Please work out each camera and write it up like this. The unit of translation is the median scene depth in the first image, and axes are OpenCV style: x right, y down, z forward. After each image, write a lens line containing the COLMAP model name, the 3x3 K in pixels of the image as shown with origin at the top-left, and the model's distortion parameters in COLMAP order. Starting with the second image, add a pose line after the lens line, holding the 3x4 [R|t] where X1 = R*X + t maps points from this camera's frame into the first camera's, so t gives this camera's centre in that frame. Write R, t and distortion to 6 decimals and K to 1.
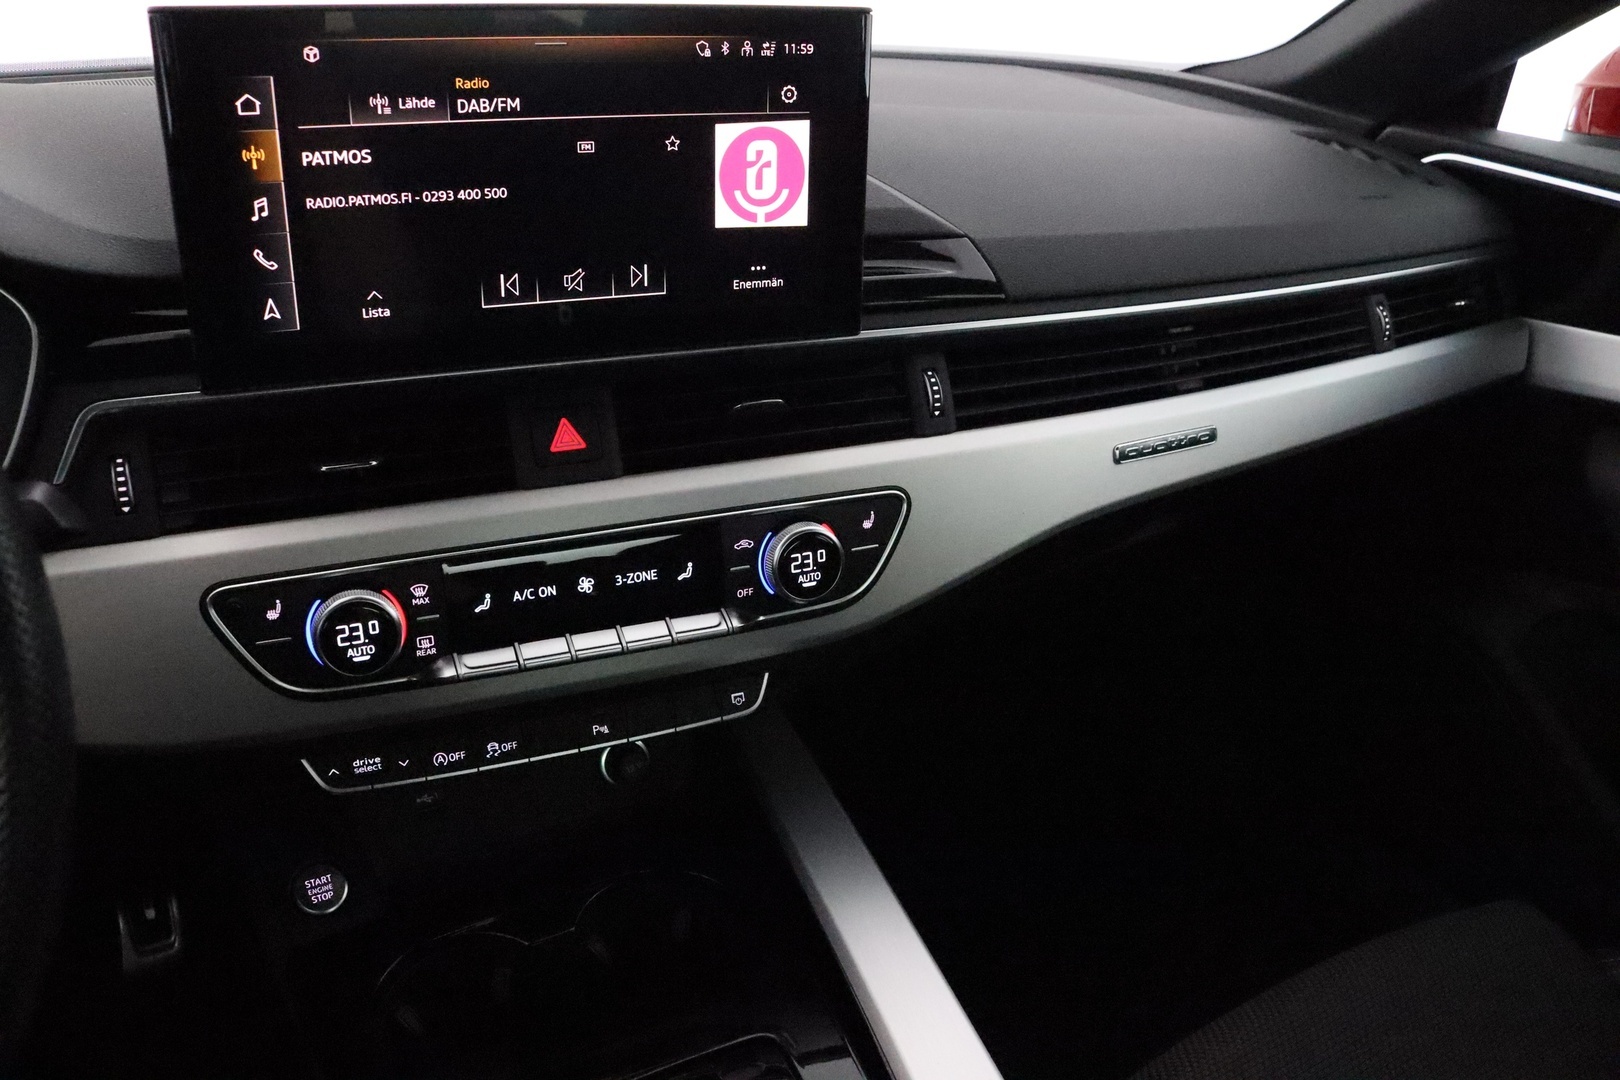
lens RADIAL K [[1325.8, 0, 785.0], [0, 1325.8, 542.3], [0, 0, 1]] dist [-0.171986, 0.096308]
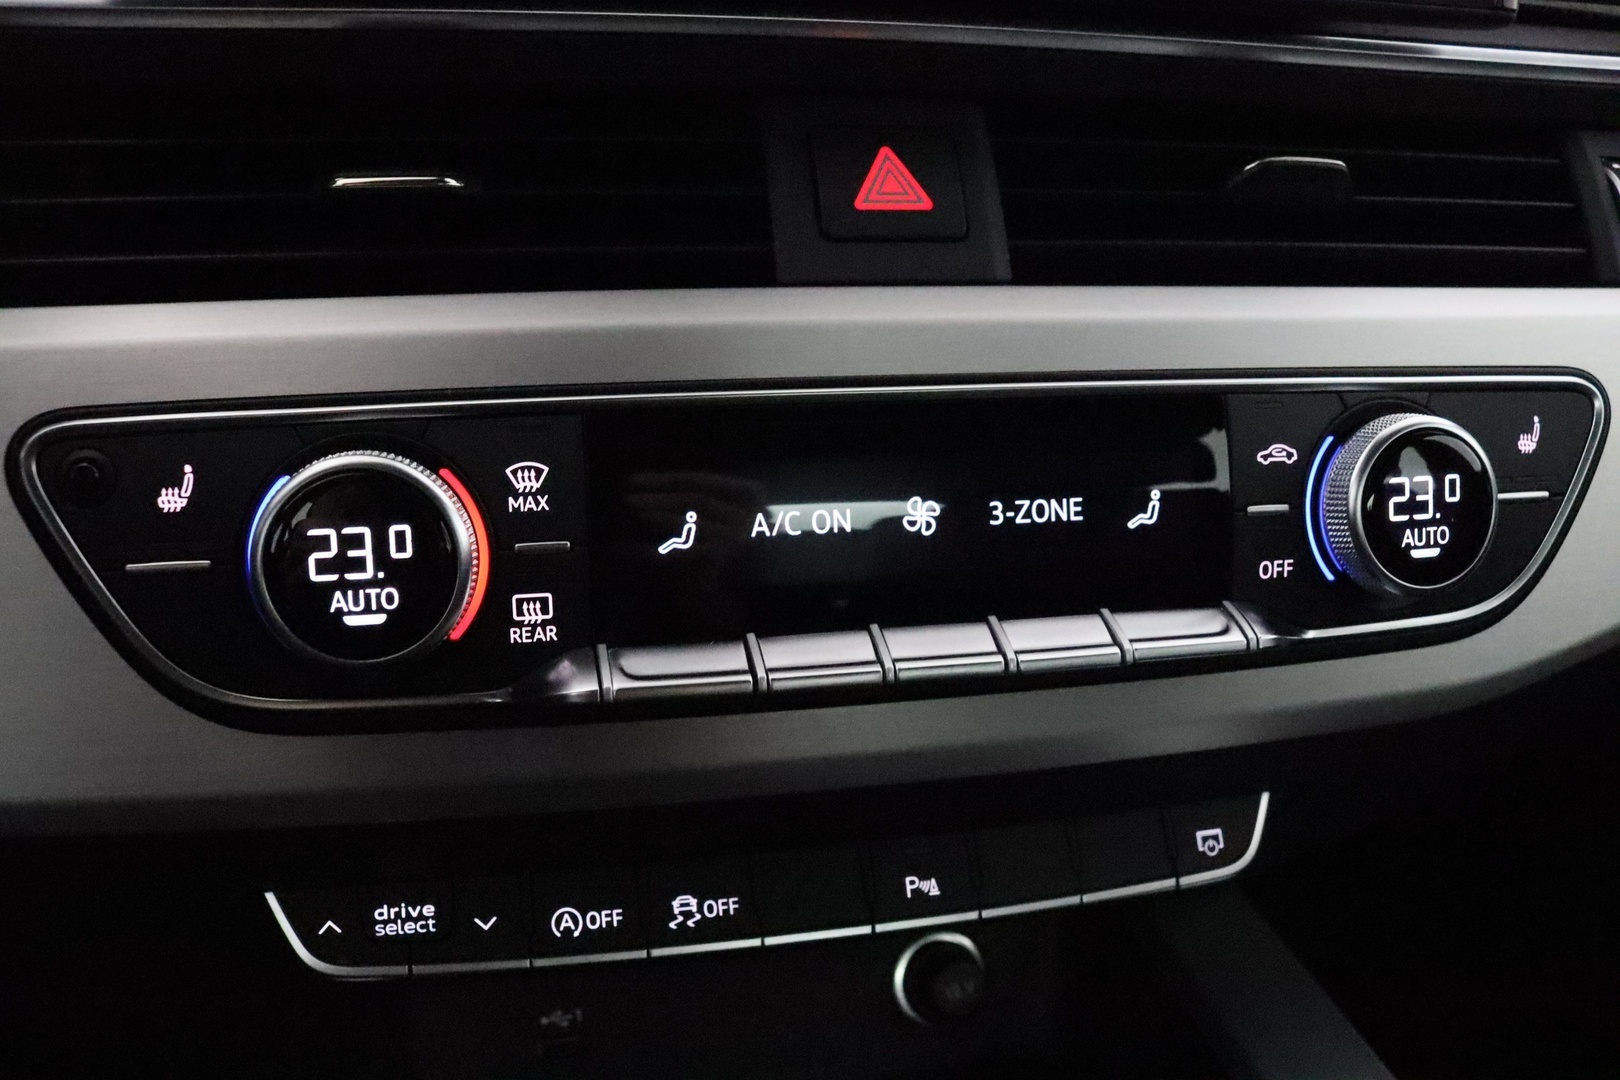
lens RADIAL K [[1325.8, 0, 785.0], [0, 1325.8, 542.3], [0, 0, 1]] dist [-0.171986, 0.096308]
pose [[0.982119, 0.019706, -0.187225, -0.112845], [-0.055268, 0.980865, -0.186682, 0.121816], [0.179964, 0.193691, 0.964415, 0.576231]]
